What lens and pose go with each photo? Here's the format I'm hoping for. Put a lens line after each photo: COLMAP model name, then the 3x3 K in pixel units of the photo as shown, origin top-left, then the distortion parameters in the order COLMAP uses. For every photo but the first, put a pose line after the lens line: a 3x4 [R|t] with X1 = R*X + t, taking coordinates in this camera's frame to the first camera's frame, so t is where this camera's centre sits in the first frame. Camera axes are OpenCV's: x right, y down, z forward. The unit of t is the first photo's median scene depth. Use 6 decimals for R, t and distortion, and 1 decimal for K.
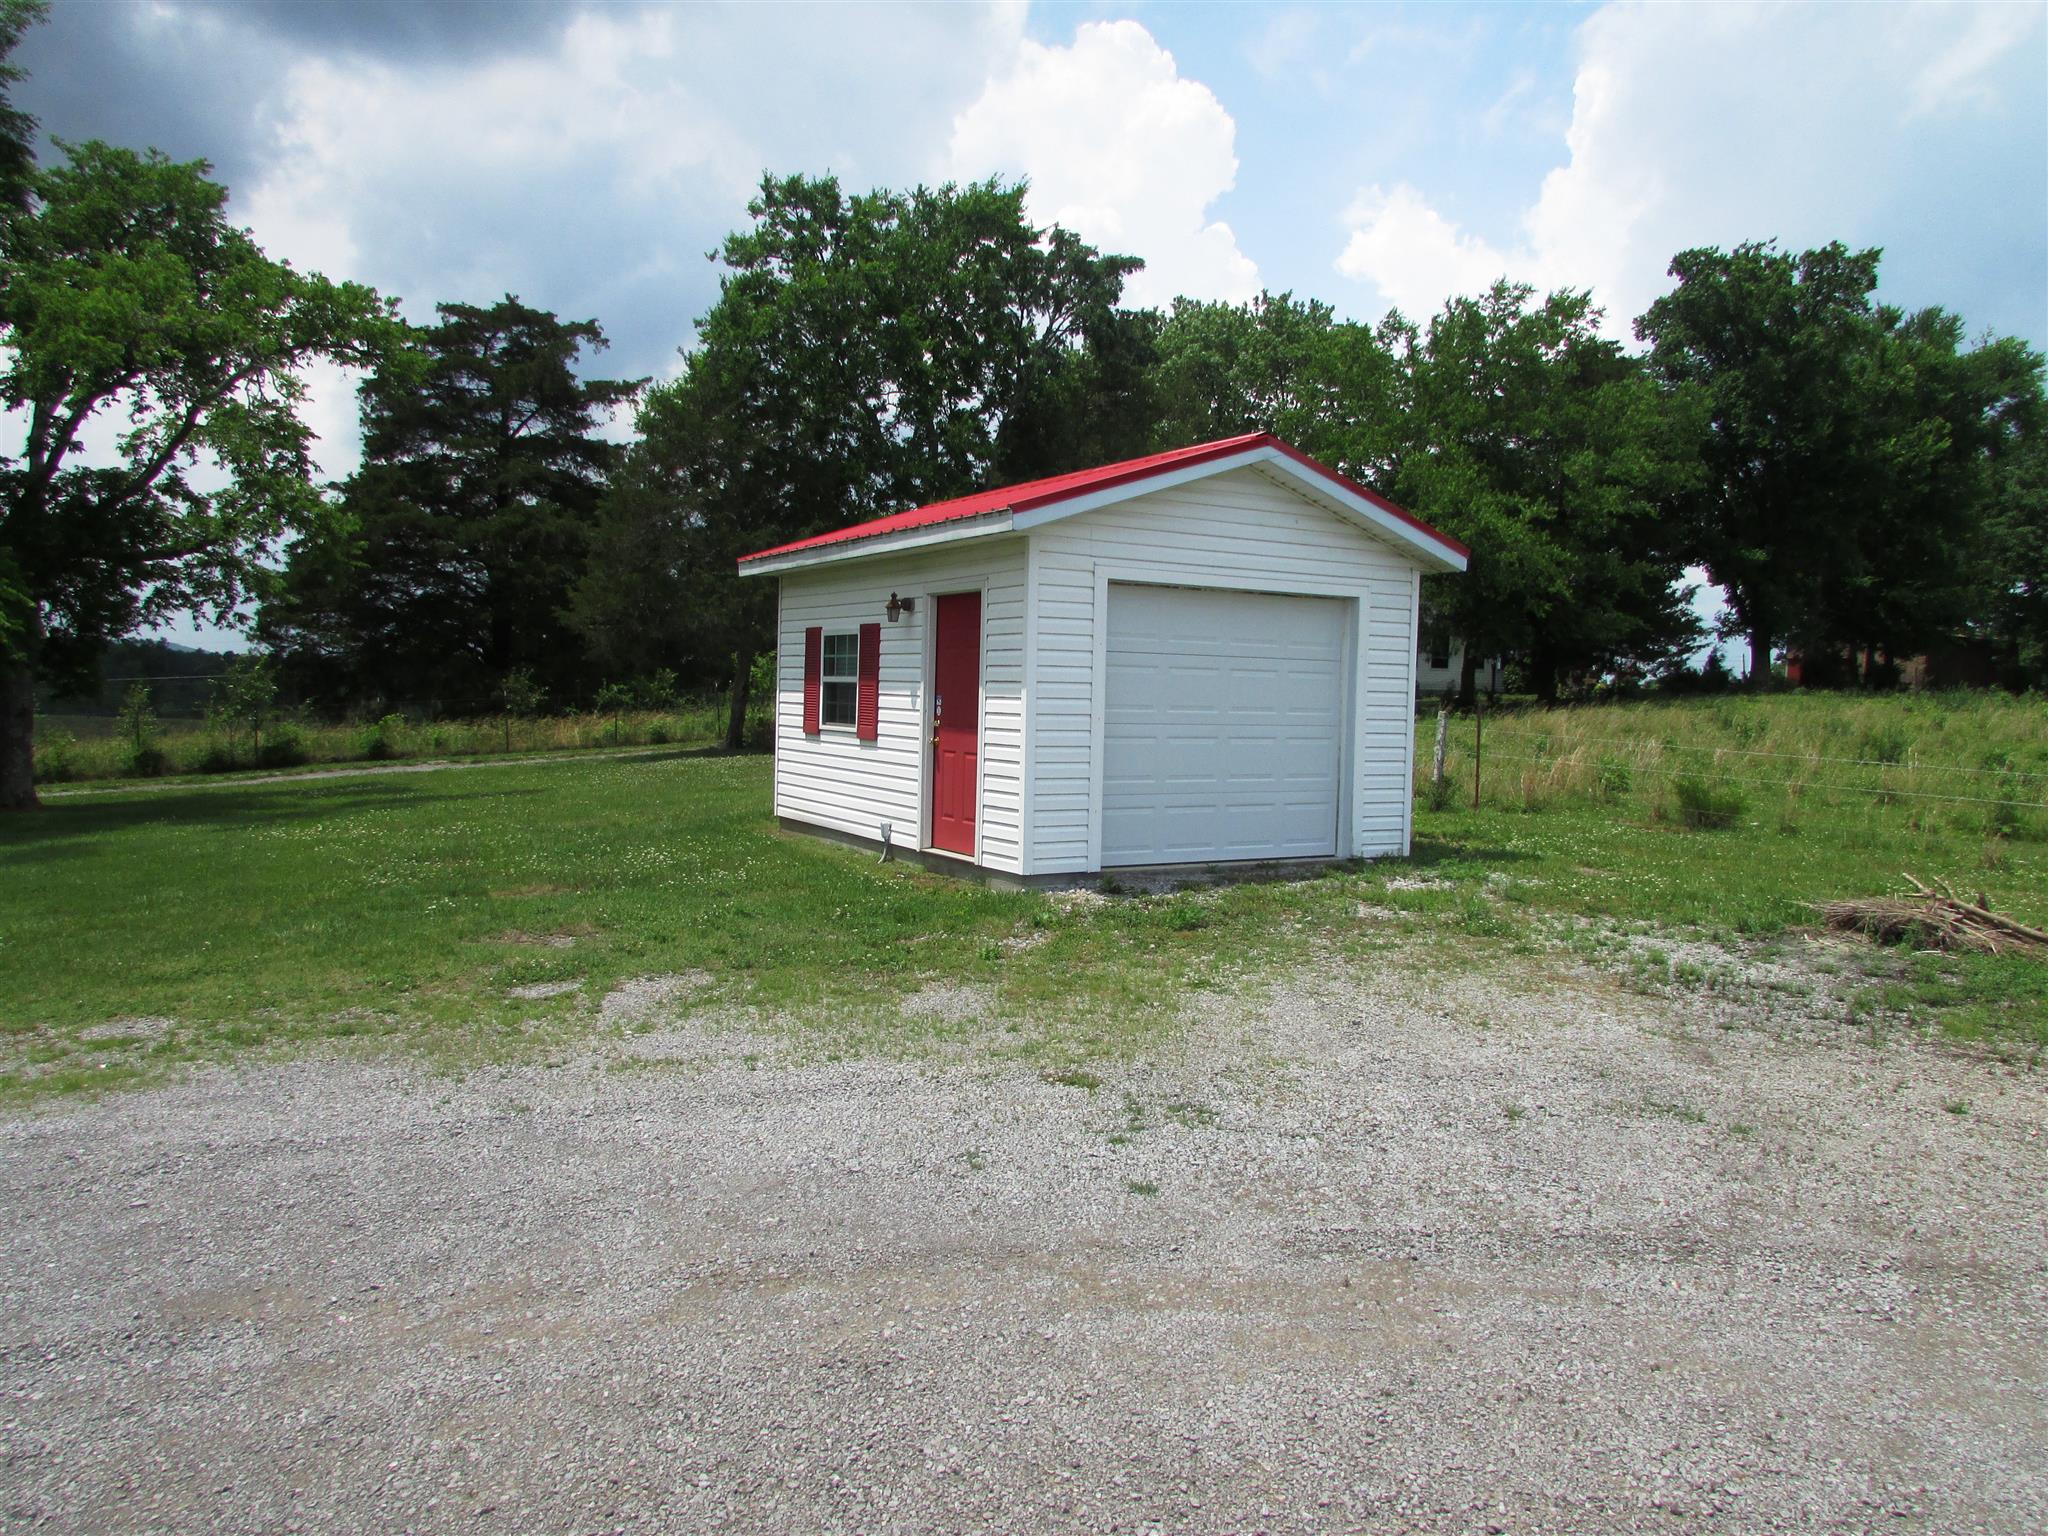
lens RADIAL K [[1460.6, 0, 1020.6], [0, 1460.6, 765.5], [0, 0, 1]] dist [-0.030583, 0.016176]
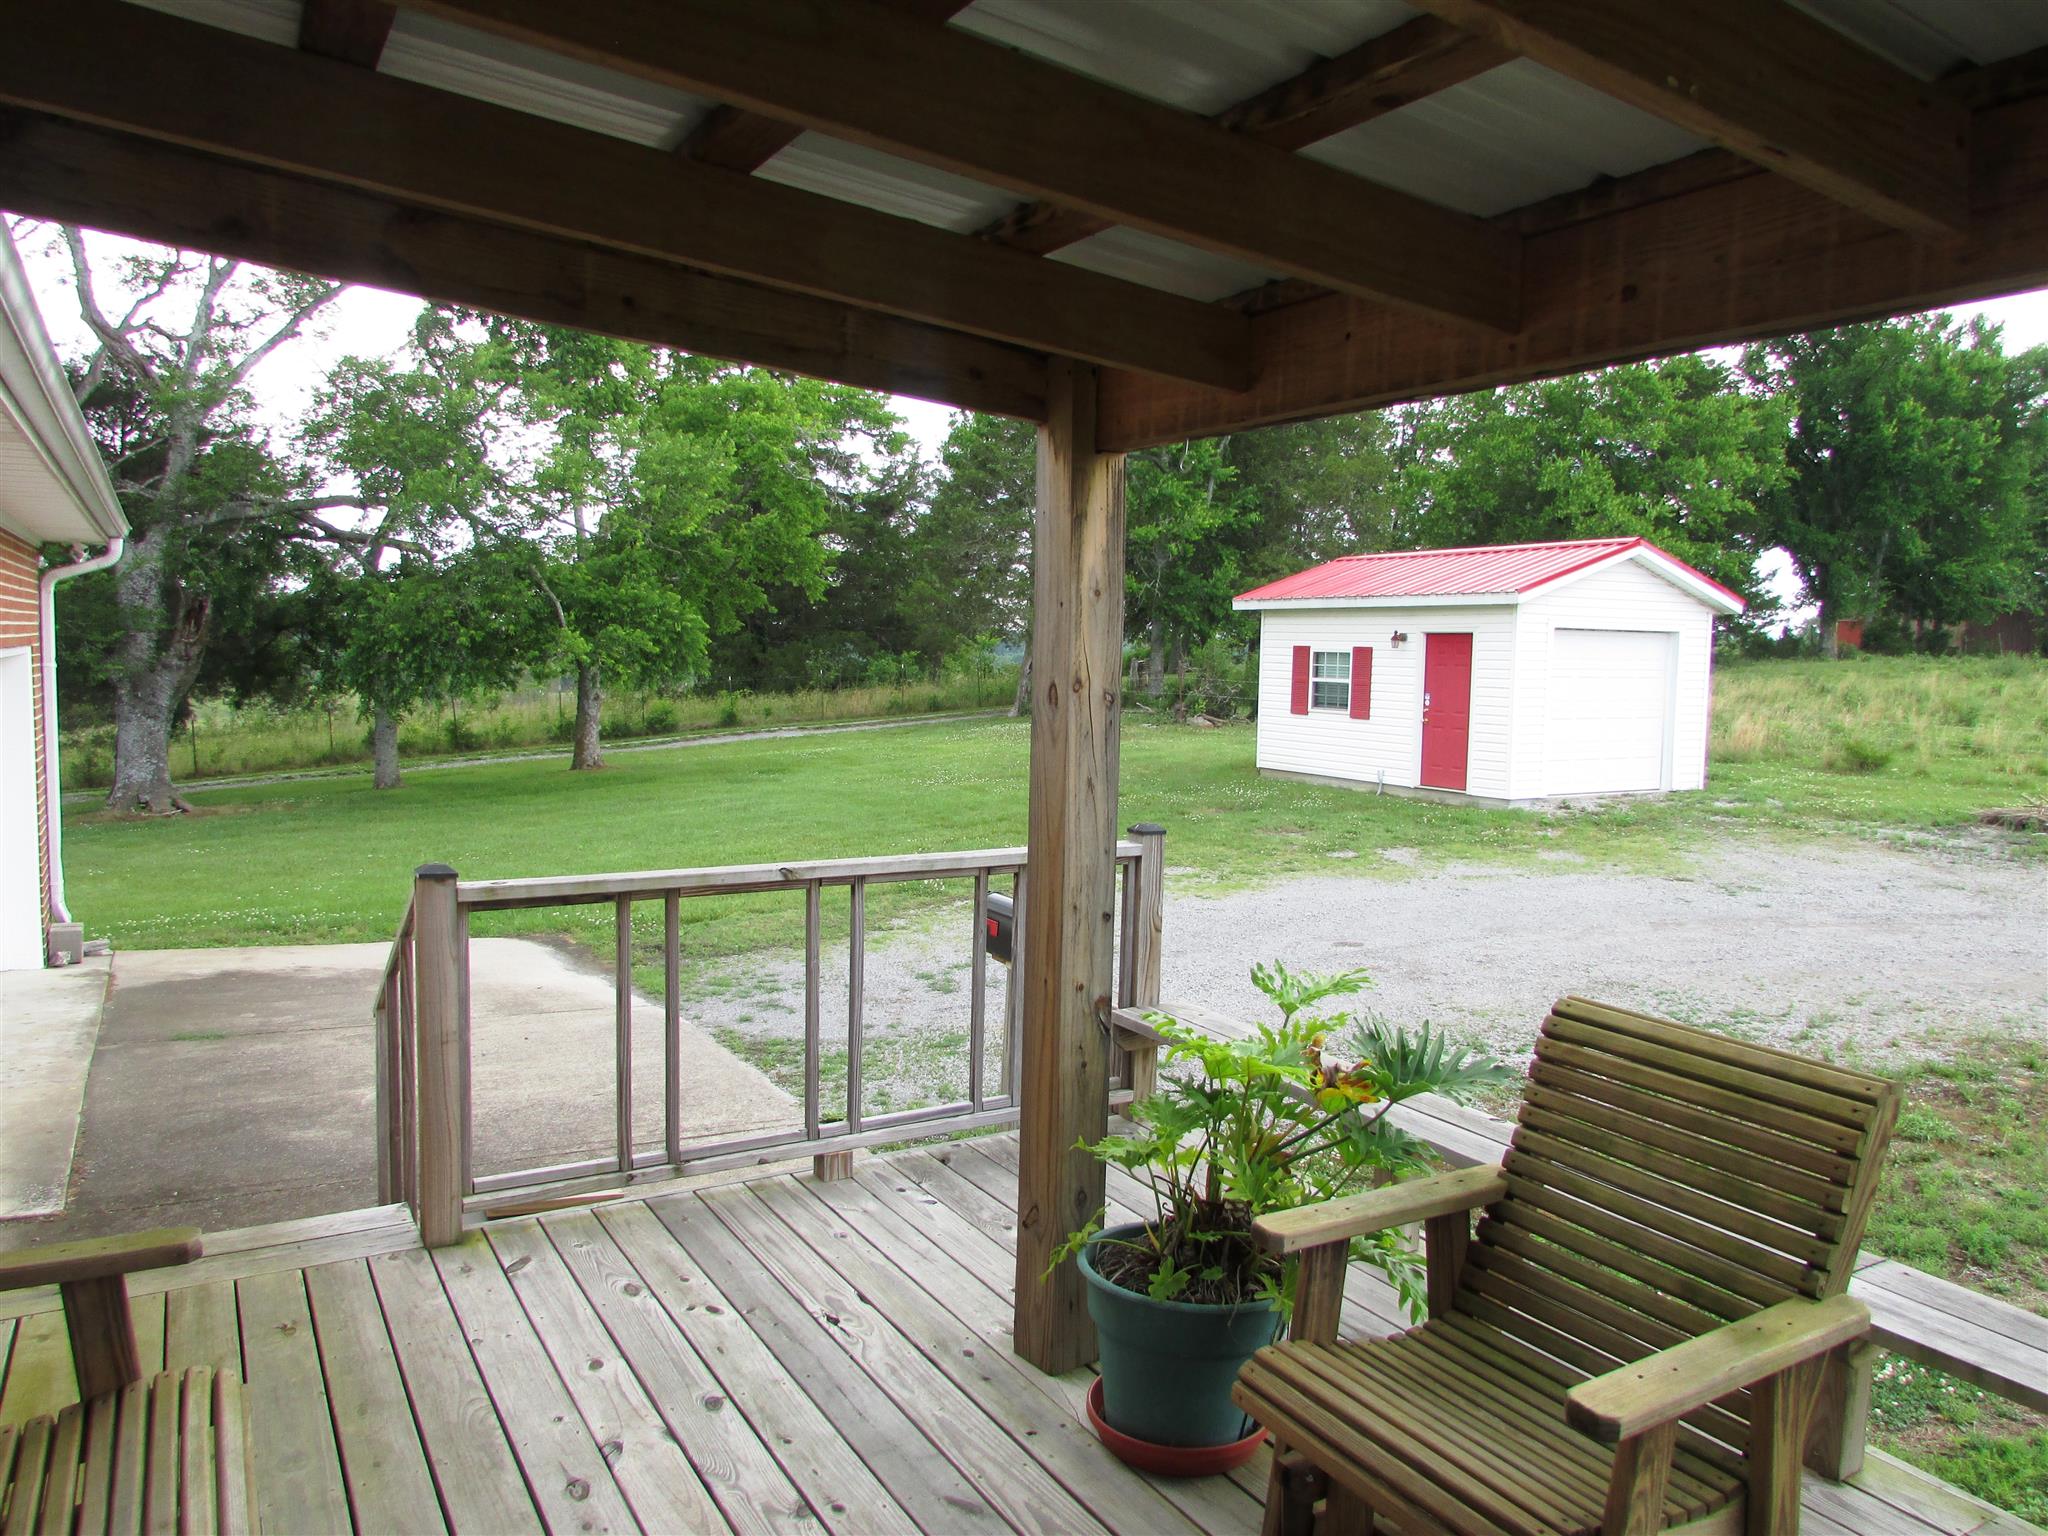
lens RADIAL K [[1460.6, 0, 1027.4], [0, 1460.6, 768.8], [0, 0, 1]] dist [-0.030583, 0.016176]
pose [[0.999955, -0.006167, -0.007239, -0.193323], [0.006401, 0.999442, 0.032769, -0.007714], [0.007033, -0.032814, 0.999437, -0.253452]]
